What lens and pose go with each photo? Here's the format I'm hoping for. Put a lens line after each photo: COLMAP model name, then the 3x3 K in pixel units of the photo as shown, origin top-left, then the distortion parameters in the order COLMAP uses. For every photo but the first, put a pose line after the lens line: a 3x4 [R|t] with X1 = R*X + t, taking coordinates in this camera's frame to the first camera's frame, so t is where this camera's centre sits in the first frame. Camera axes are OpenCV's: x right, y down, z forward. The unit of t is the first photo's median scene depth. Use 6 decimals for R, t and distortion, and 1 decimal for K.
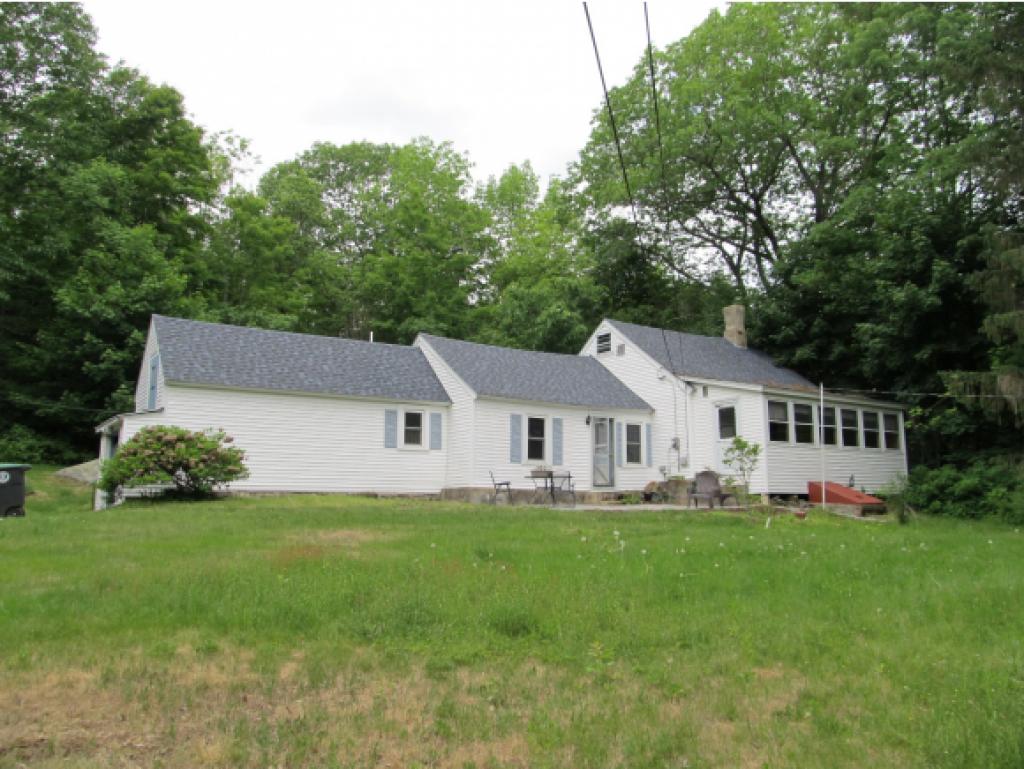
lens RADIAL K [[845.6, 0, 512.0], [0, 845.6, 384.5], [0, 0, 1]] dist [-0.065028, 0.018454]
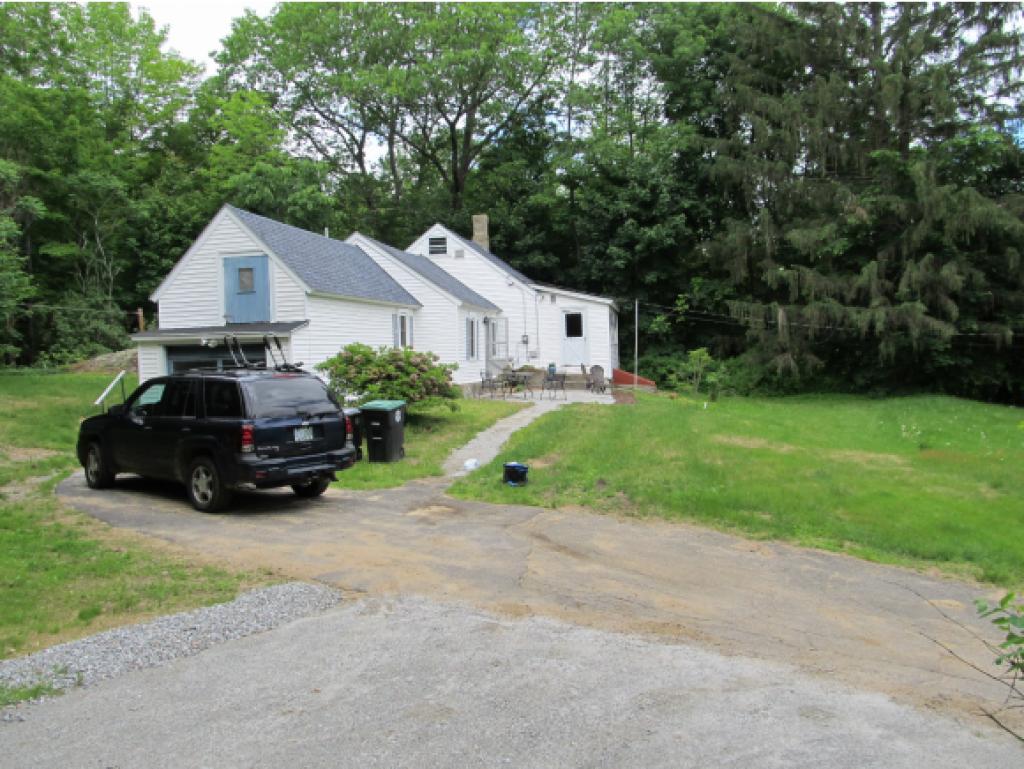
lens RADIAL K [[845.6, 0, 512.0], [0, 845.6, 384.5], [0, 0, 1]] dist [-0.065028, 0.018454]
pose [[0.692147, -0.043936, 0.720418, -0.715996], [-0.088351, 0.985481, 0.144984, -0.043023], [-0.716329, -0.164000, 0.678216, 0.161858]]
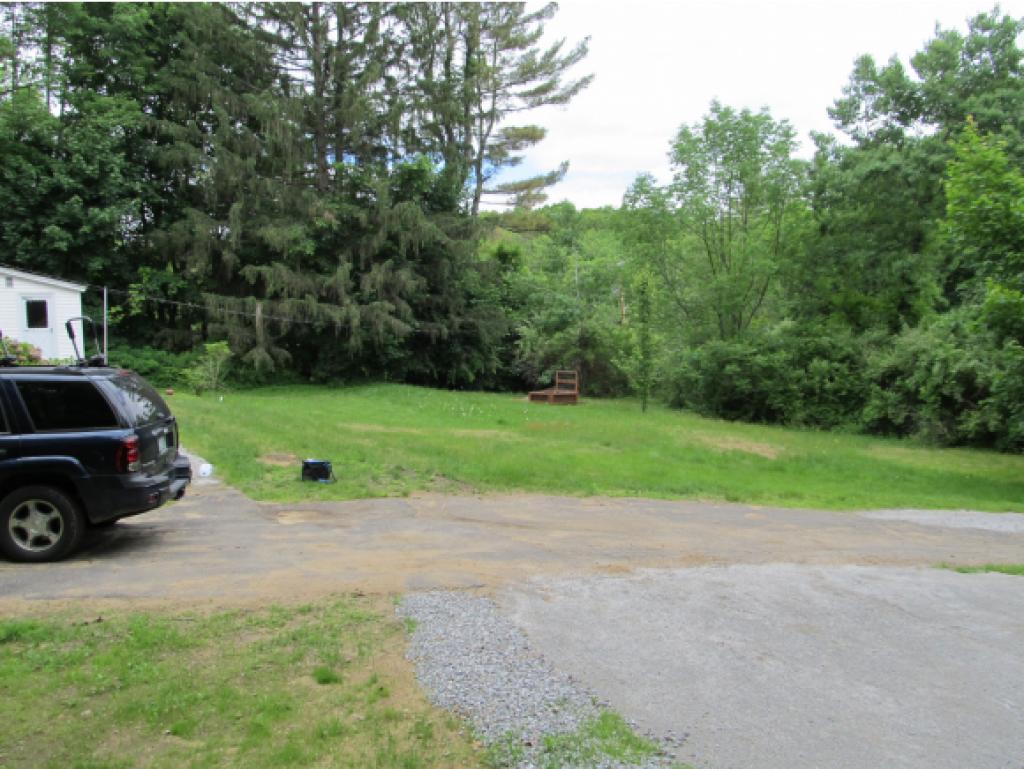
lens RADIAL K [[845.6, 0, 512.0], [0, 845.6, 384.5], [0, 0, 1]] dist [-0.065028, 0.018454]
pose [[-0.050143, -0.059822, 0.996949, -0.830148], [-0.139318, 0.988864, 0.052329, -0.007786], [-0.988977, -0.136269, -0.057919, 0.411359]]
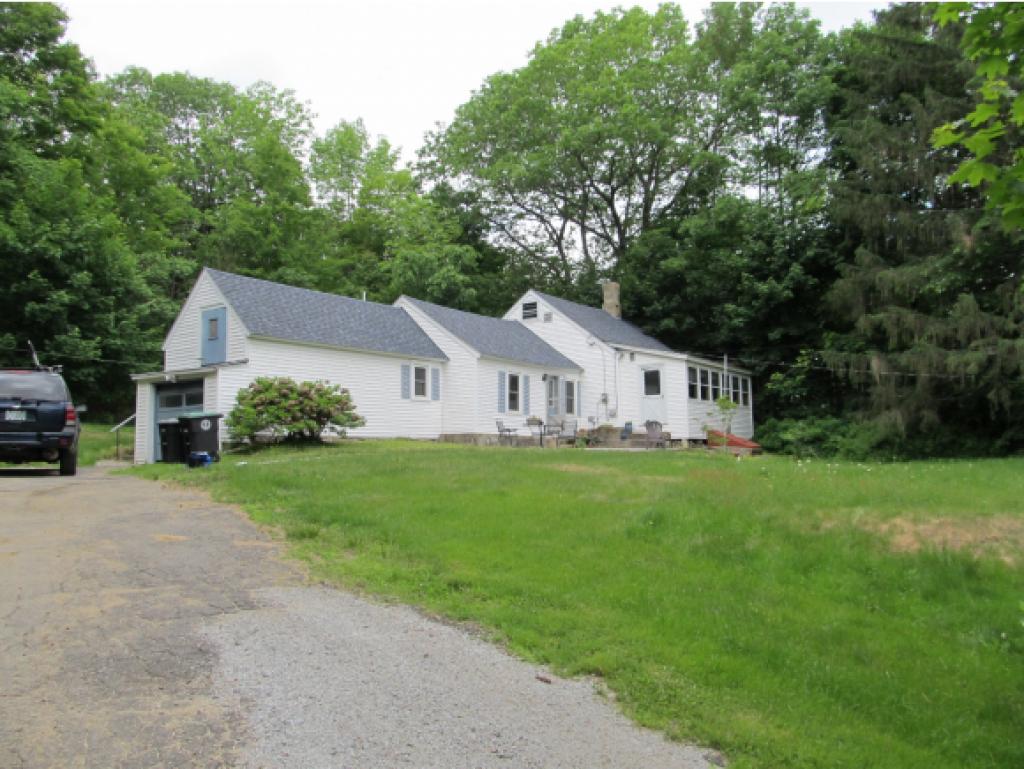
lens RADIAL K [[845.6, 0, 512.0], [0, 845.6, 384.5], [0, 0, 1]] dist [-0.065028, 0.018454]
pose [[0.931301, 0.022328, 0.363566, -0.378100], [-0.045208, 0.997487, 0.054545, -0.010628], [-0.361434, -0.067234, 0.929970, -0.091491]]
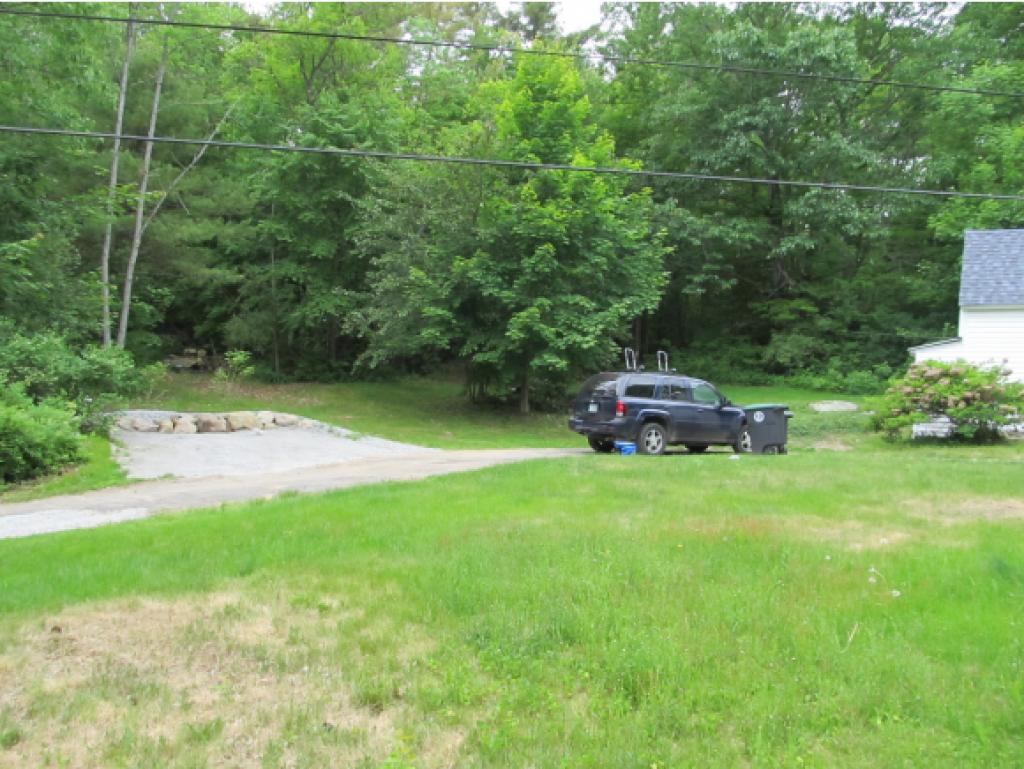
lens RADIAL K [[845.6, 0, 512.0], [0, 845.6, 384.5], [0, 0, 1]] dist [-0.065028, 0.018454]
pose [[0.388545, -0.011833, -0.921354, 0.149555], [0.096002, 0.994995, 0.027707, 0.005896], [0.916415, -0.099217, 0.387736, 0.166844]]
